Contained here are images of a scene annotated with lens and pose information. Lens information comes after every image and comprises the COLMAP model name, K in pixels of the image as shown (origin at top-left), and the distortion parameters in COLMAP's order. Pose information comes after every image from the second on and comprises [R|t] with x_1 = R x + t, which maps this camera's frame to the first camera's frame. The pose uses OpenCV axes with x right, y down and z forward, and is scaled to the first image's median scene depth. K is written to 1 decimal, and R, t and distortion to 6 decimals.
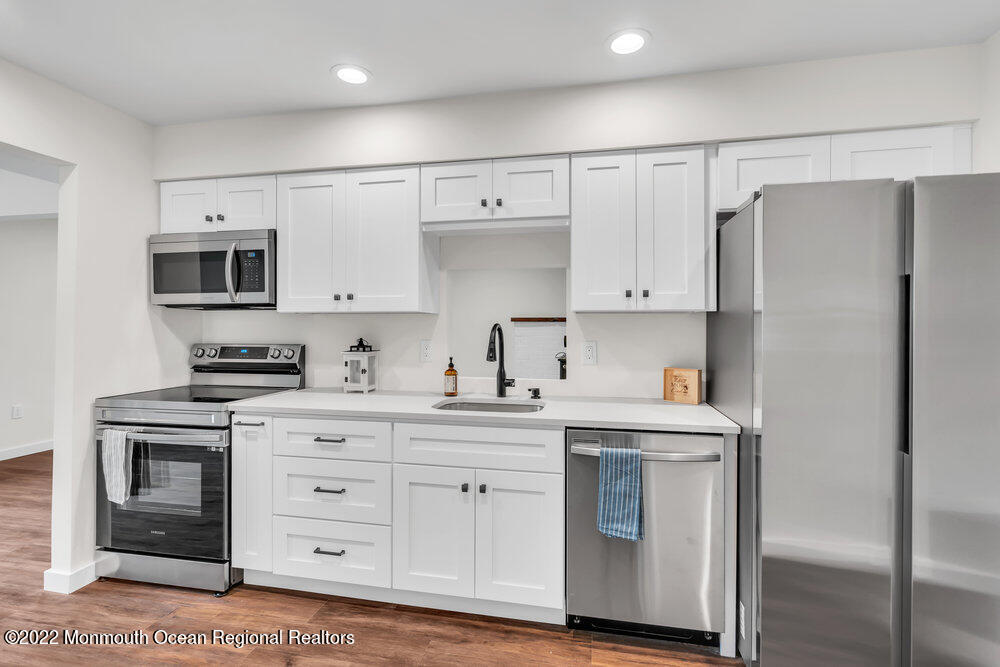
lens RADIAL K [[462.6, 0, 498.7], [0, 462.6, 330.9], [0, 0, 1]] dist [-0.003724, 0.001256]
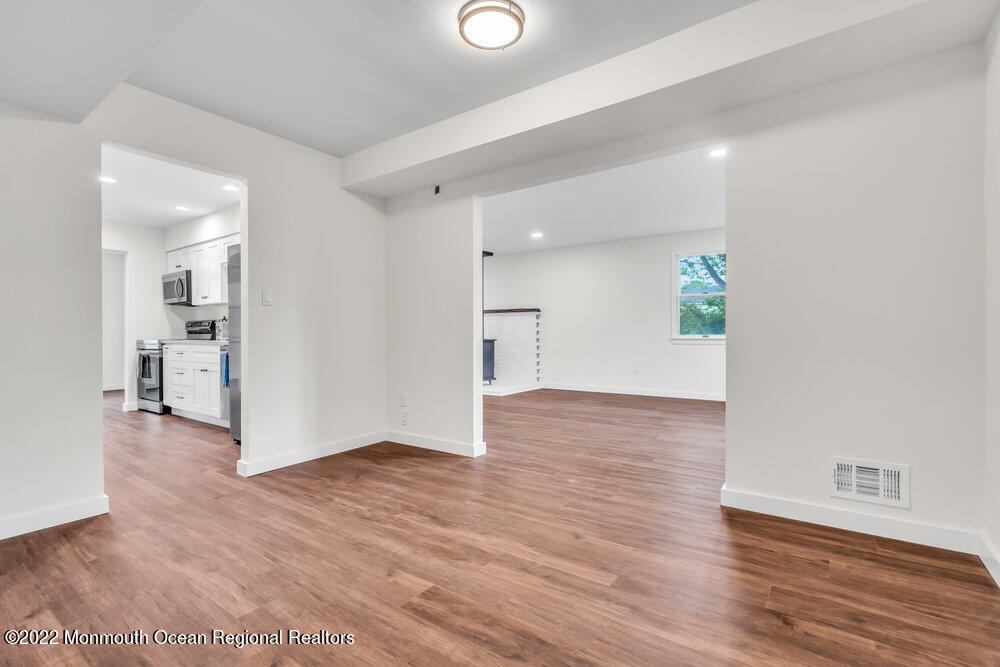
lens RADIAL K [[462.6, 0, 503.0], [0, 462.6, 339.1], [0, 0, 1]] dist [-0.003724, 0.001256]
pose [[0.912237, -0.004234, -0.409640, 2.040956], [0.006687, 0.999967, 0.004556, 0.139640], [0.409608, -0.006895, 0.912236, -0.518679]]
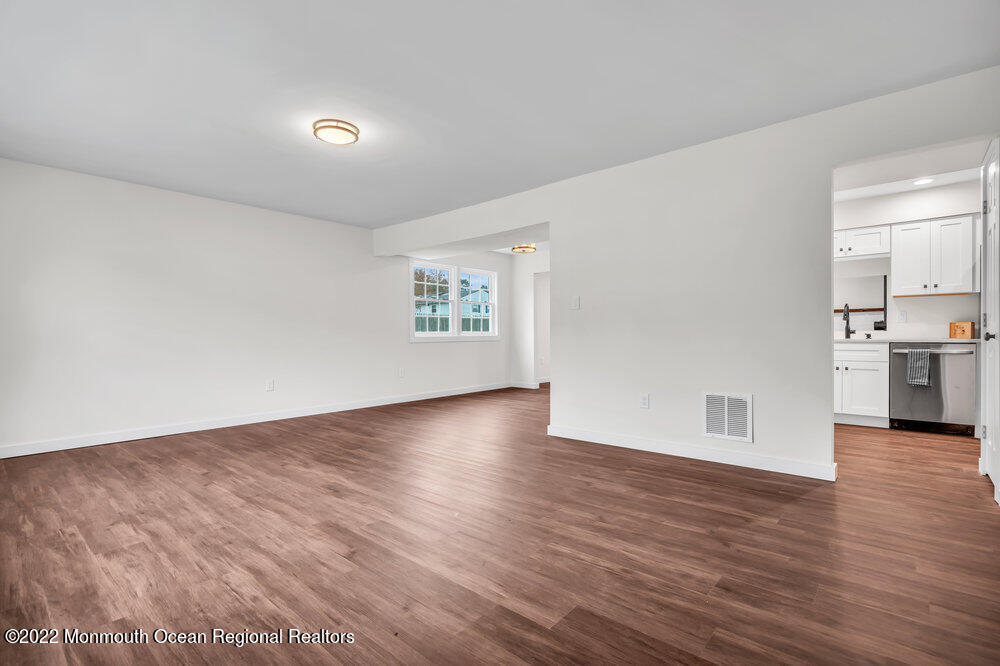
lens RADIAL K [[462.6, 0, 499.5], [0, 462.6, 343.6], [0, 0, 1]] dist [-0.003724, 0.001256]
pose [[0.873282, 0.001488, -0.487214, -0.375422], [0.003335, 0.999954, 0.009032, 0.148276], [0.487204, -0.009512, 0.873236, -1.710919]]
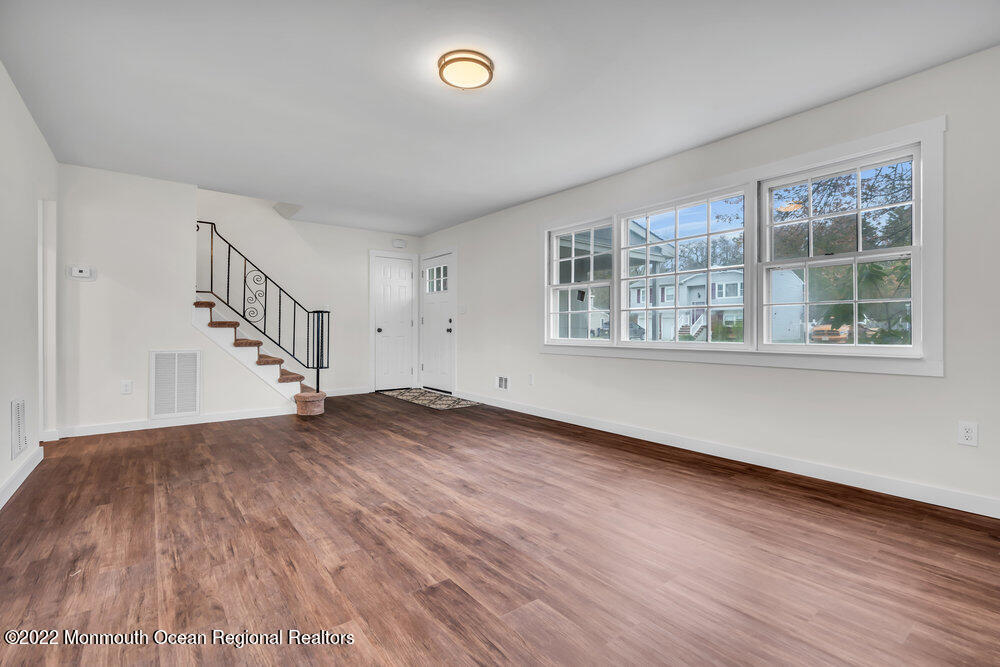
lens RADIAL K [[462.6, 0, 503.7], [0, 462.6, 327.9], [0, 0, 1]] dist [-0.003724, 0.001256]
pose [[-0.760906, 0.001435, 0.648861, -2.224864], [0.005096, 0.999980, 0.003764, 0.135199], [-0.648842, 0.006170, -0.760898, 0.009980]]
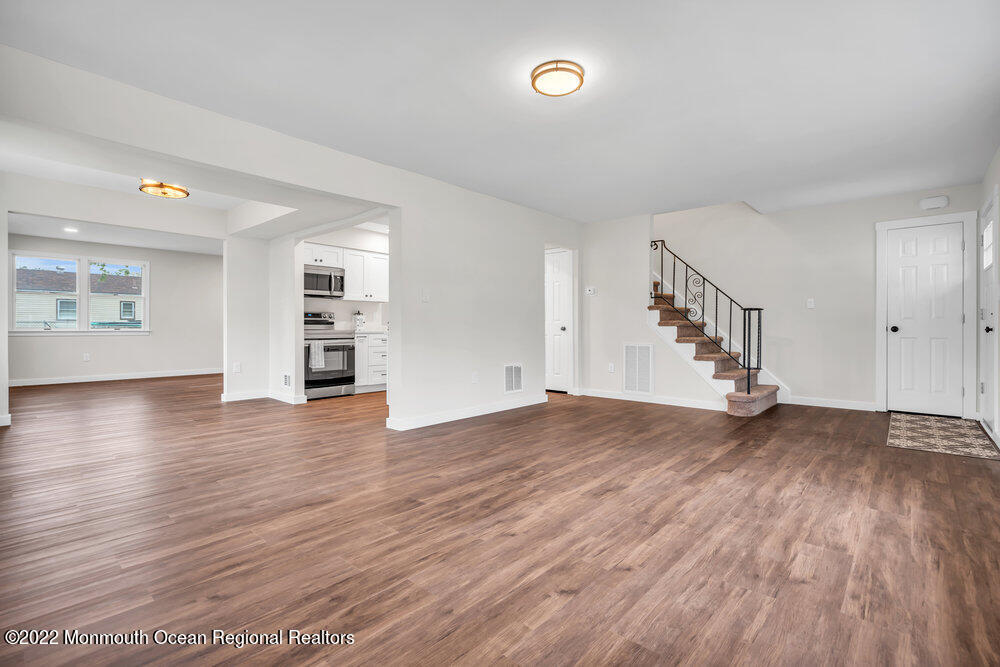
lens RADIAL K [[462.6, 0, 498.9], [0, 462.6, 328.7], [0, 0, 1]] dist [-0.003724, 0.001256]
pose [[0.501225, -0.001510, 0.865316, -2.504288], [0.006339, 0.999978, -0.001927, 0.148067], [-0.865294, 0.006451, 0.501224, -1.191603]]
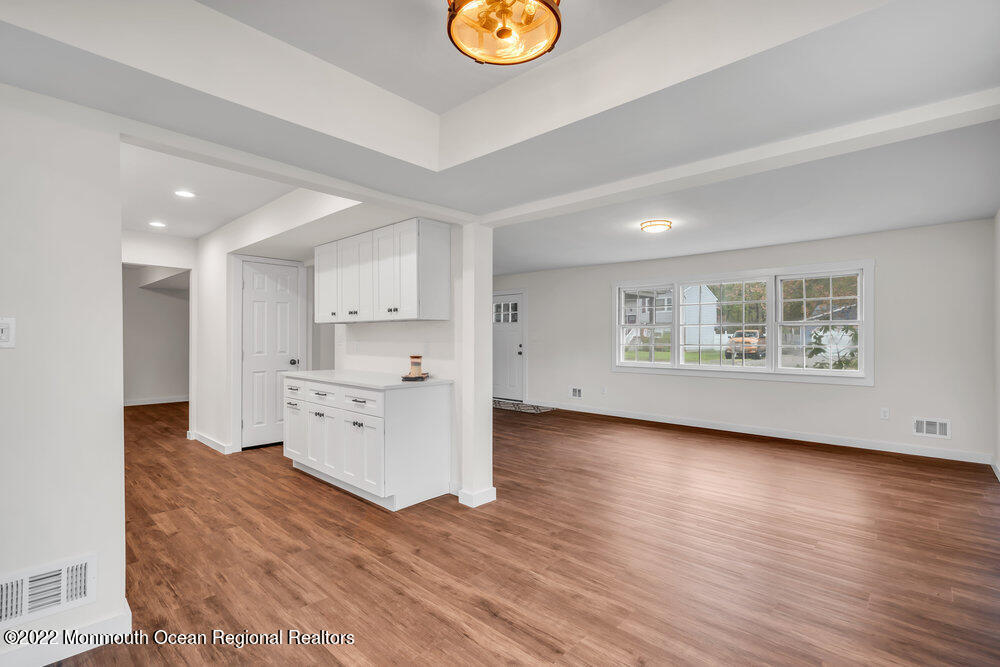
lens RADIAL K [[462.6, 0, 505.7], [0, 462.6, 336.2], [0, 0, 1]] dist [-0.003724, 0.001256]
pose [[-0.857718, -0.000022, 0.514121, -1.932700], [0.002784, 0.999985, 0.004687, 0.005329], [-0.514113, 0.005451, -0.857705, 1.312852]]
